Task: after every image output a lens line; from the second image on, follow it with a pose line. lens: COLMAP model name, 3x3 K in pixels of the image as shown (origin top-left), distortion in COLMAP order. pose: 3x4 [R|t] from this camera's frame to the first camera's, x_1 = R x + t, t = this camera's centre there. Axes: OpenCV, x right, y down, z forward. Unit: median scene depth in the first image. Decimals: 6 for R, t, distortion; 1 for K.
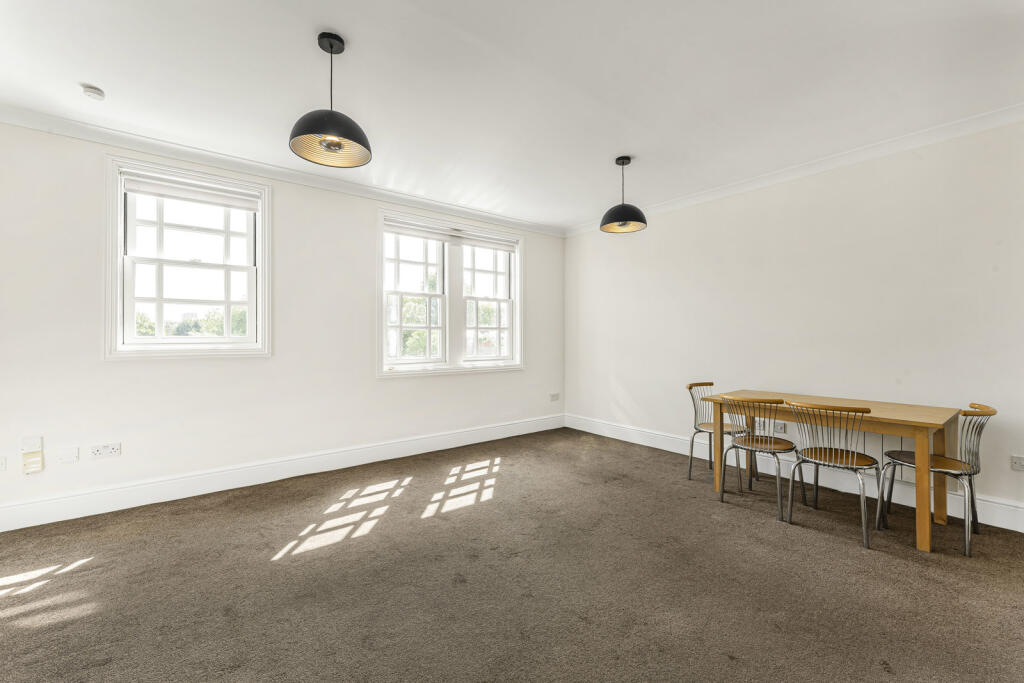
lens RADIAL K [[414.2, 0, 504.5], [0, 414.2, 336.1], [0, 0, 1]] dist [-0.001977, -0.000062]
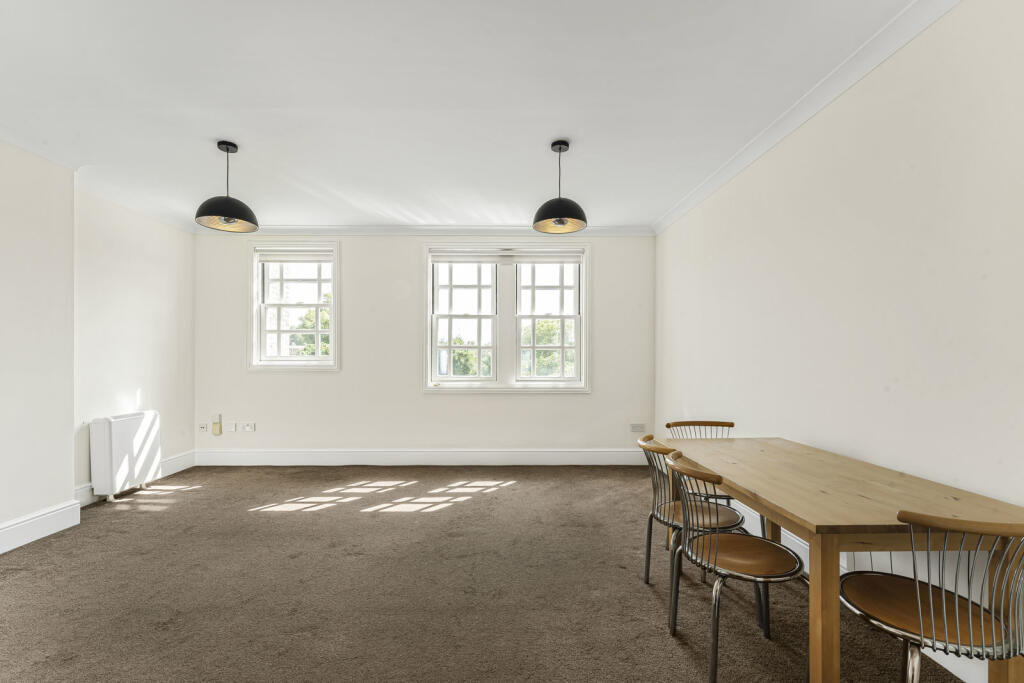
lens RADIAL K [[431.8, 0, 505.8], [0, 431.8, 356.6], [0, 0, 1]] dist [-0.010002, -0.000046]
pose [[0.802197, -0.000901, -0.597059, 0.678057], [-0.000080, 0.999999, -0.001618, 0.005992], [0.597059, 0.001346, 0.802196, 0.216628]]
